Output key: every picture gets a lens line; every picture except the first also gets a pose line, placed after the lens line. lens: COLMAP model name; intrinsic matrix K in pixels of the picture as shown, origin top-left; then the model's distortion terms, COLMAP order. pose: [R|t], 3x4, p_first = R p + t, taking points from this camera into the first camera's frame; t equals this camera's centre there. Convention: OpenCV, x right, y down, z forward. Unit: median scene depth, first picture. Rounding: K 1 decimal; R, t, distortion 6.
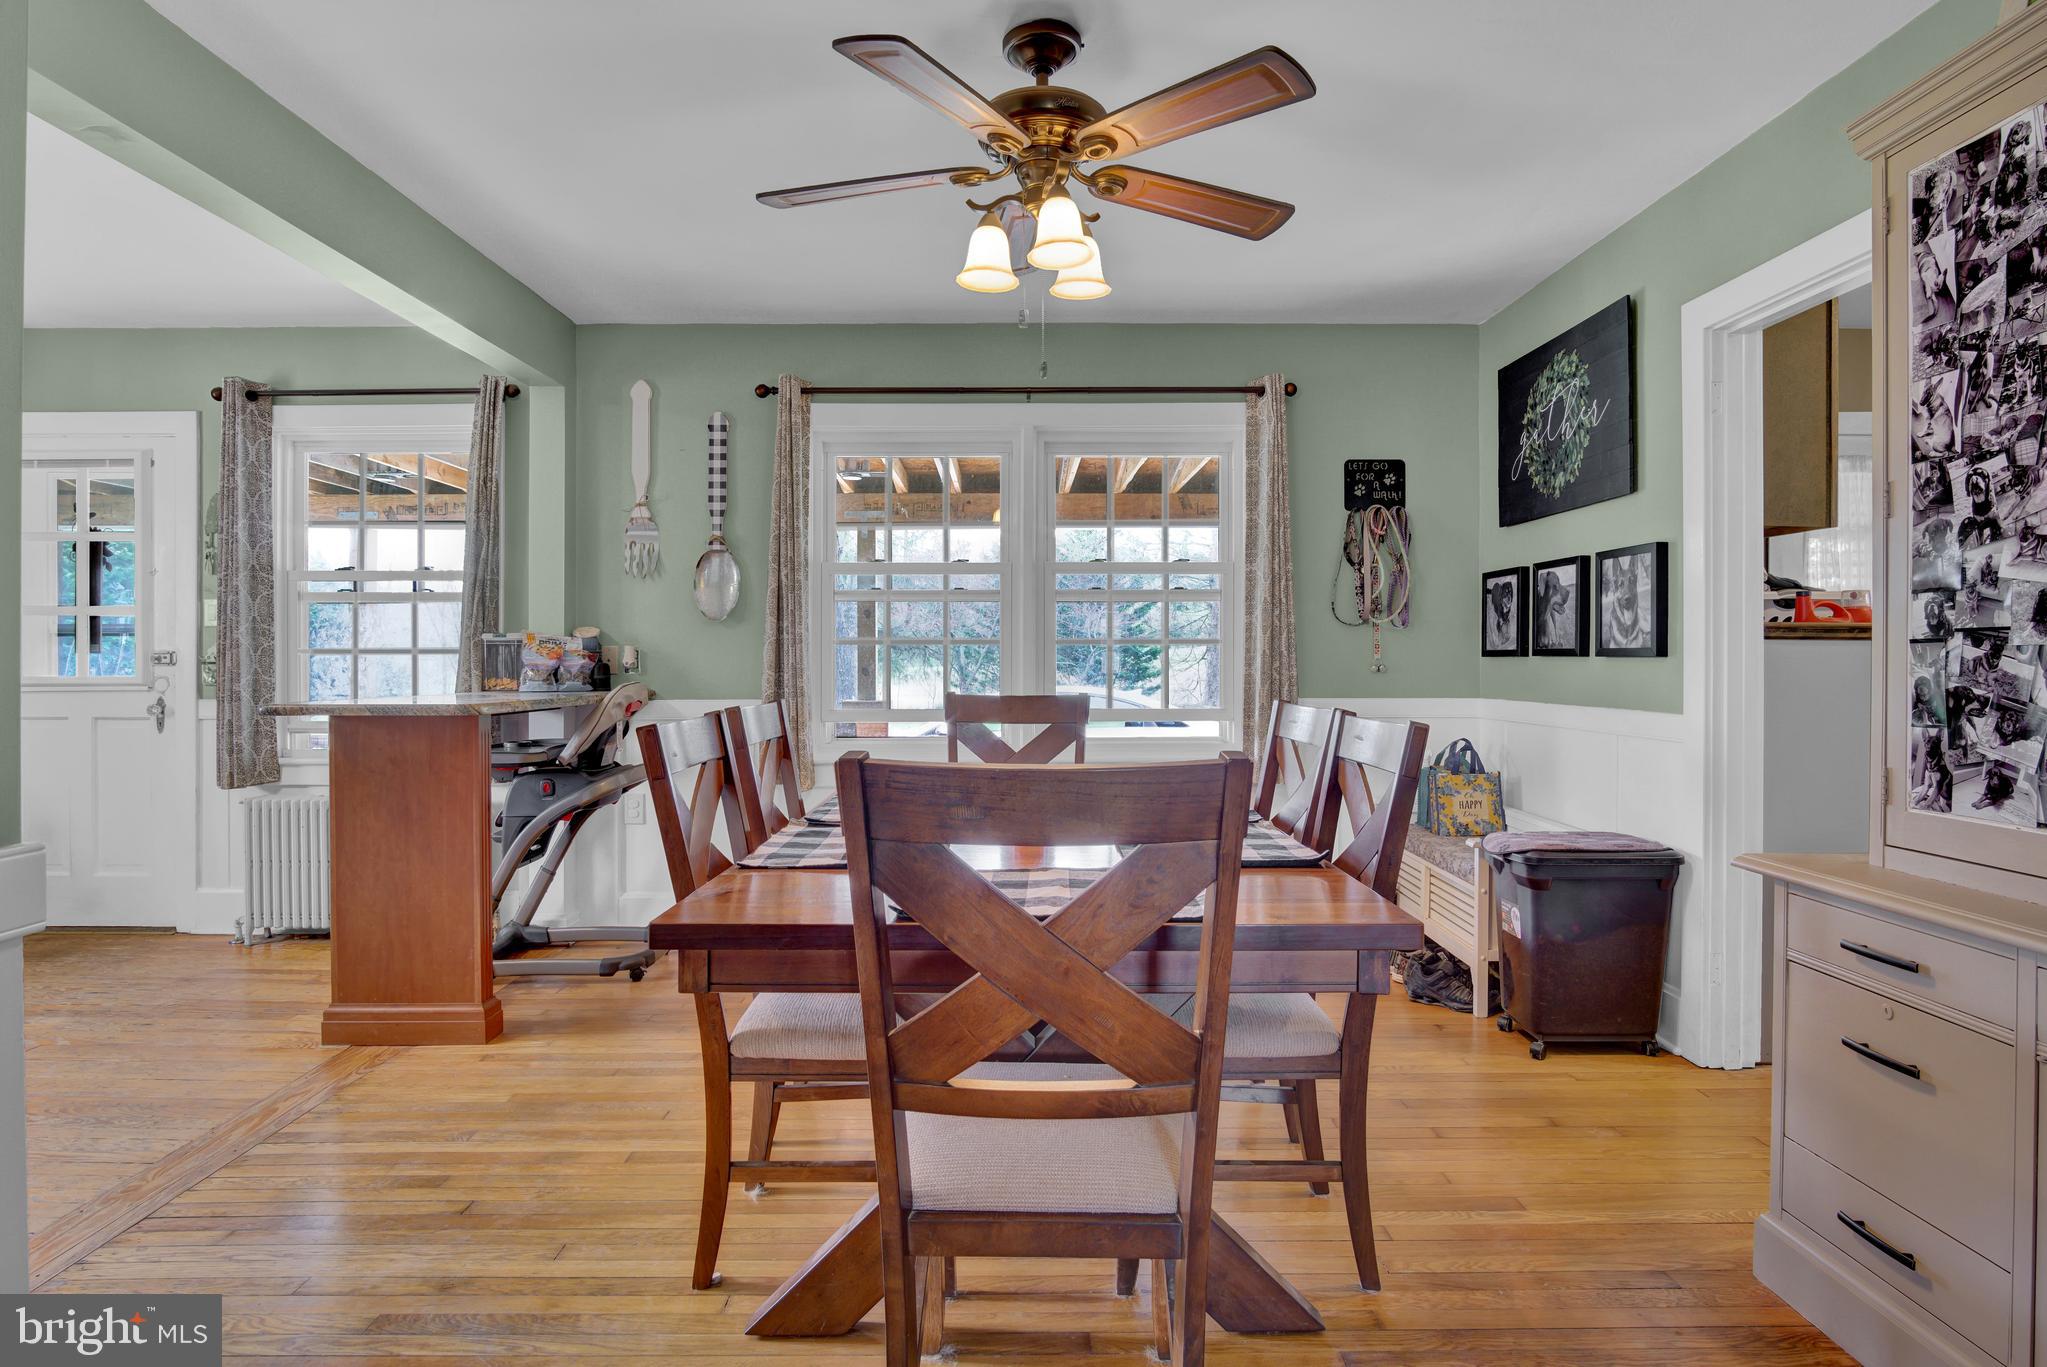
lens RADIAL K [[1127.5, 0, 1023.5], [0, 1127.5, 683.5], [0, 0, 1]] dist [-0.095460, -0.000194]
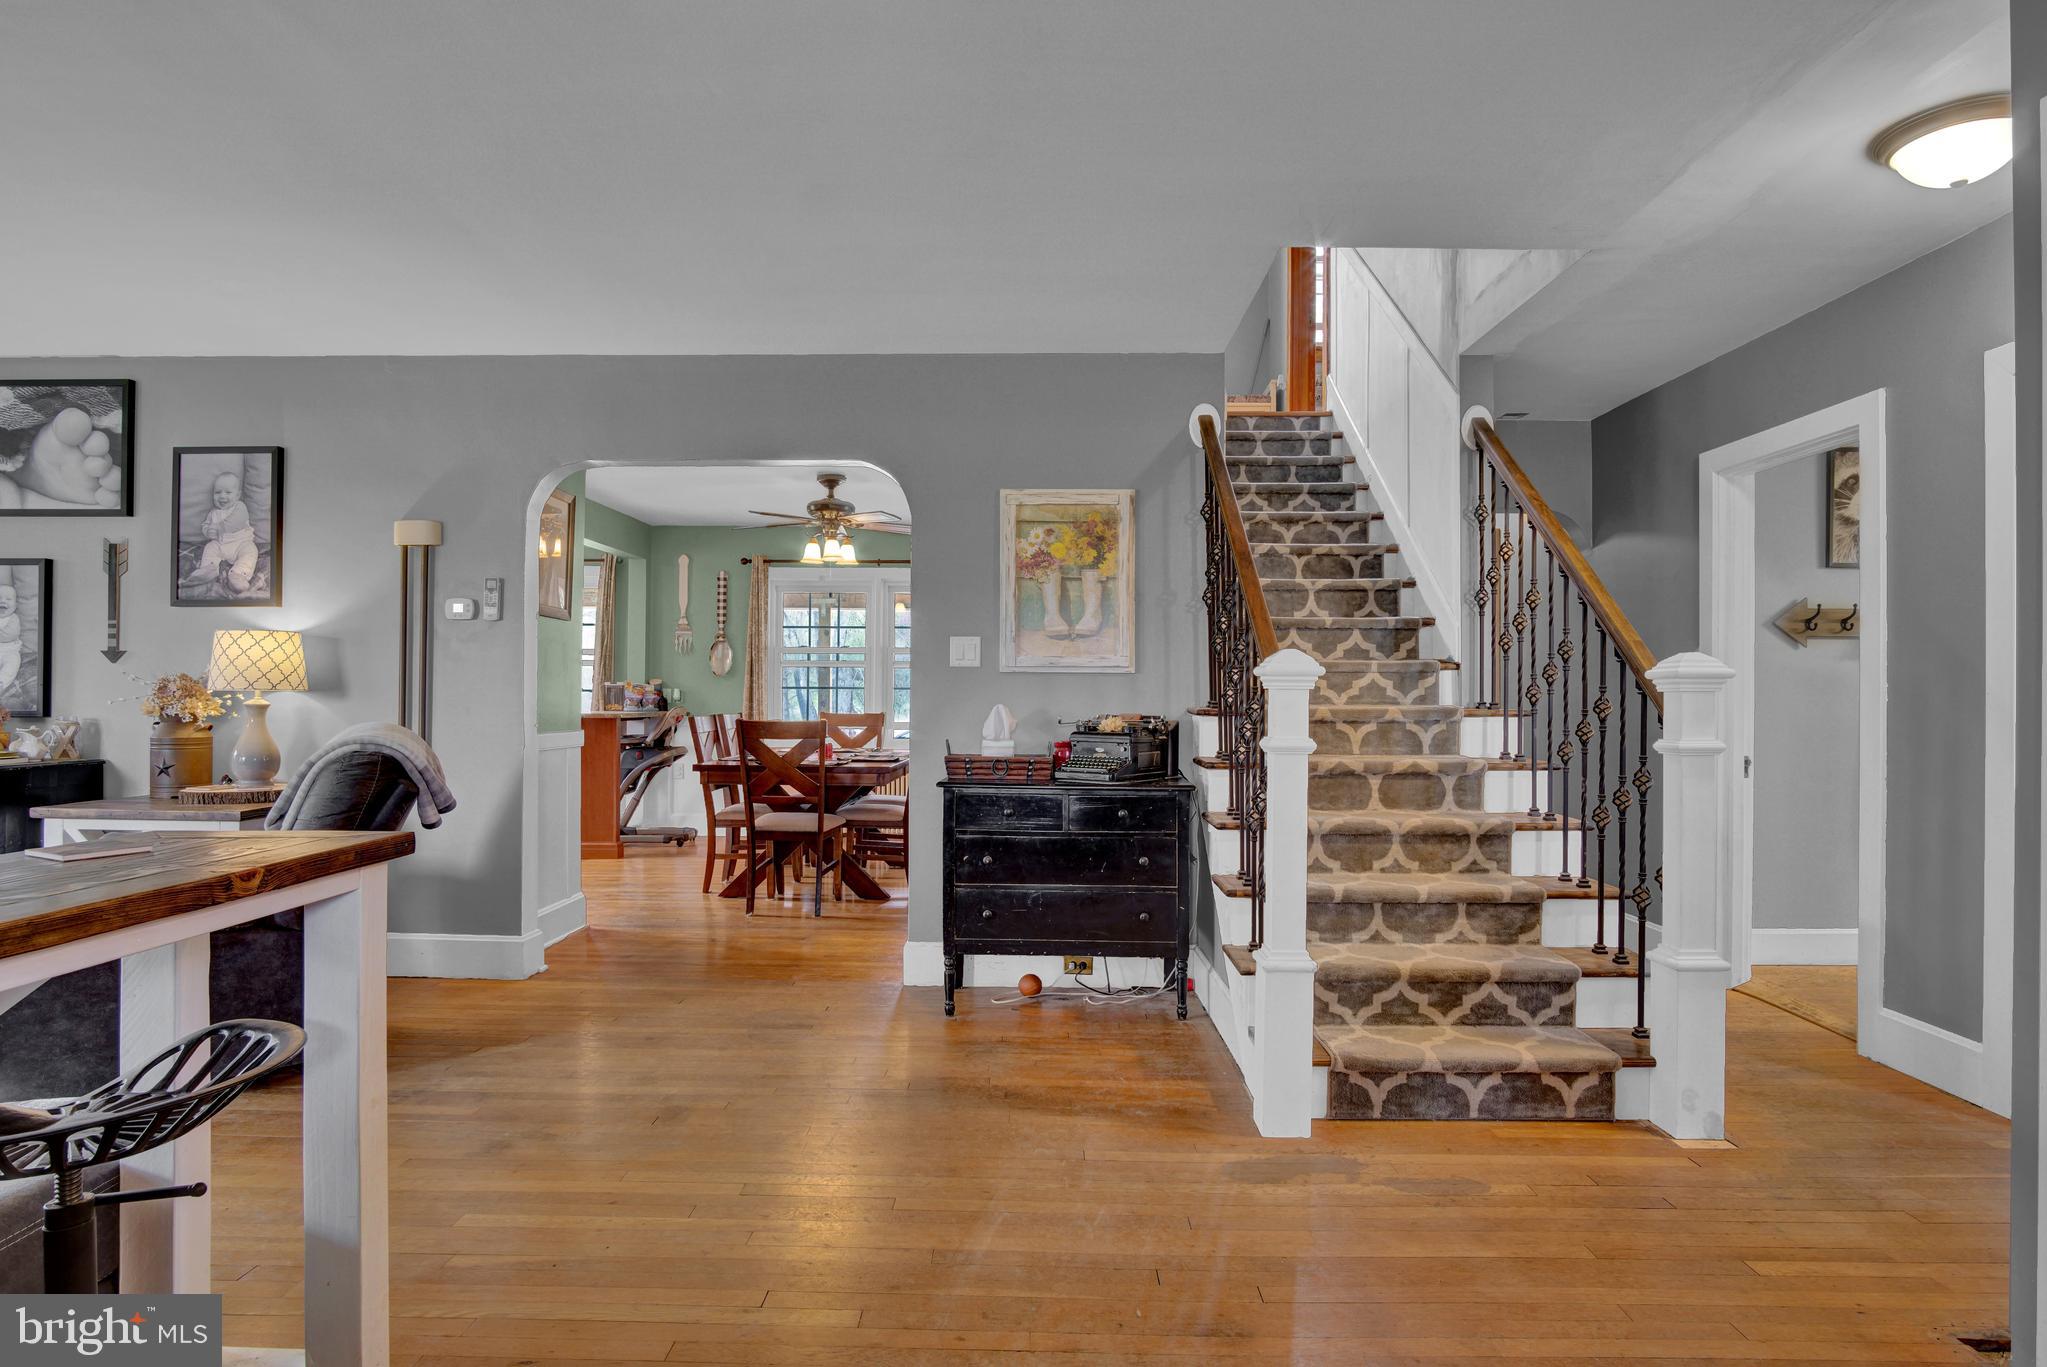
lens RADIAL K [[1127.5, 0, 1023.5], [0, 1127.5, 683.5], [0, 0, 1]] dist [-0.095460, -0.000194]
pose [[0.999835, 0.004564, -0.017608, 0.311098], [-0.005031, 0.999635, -0.026534, 0.007415], [0.017481, 0.026618, 0.999493, -1.020522]]
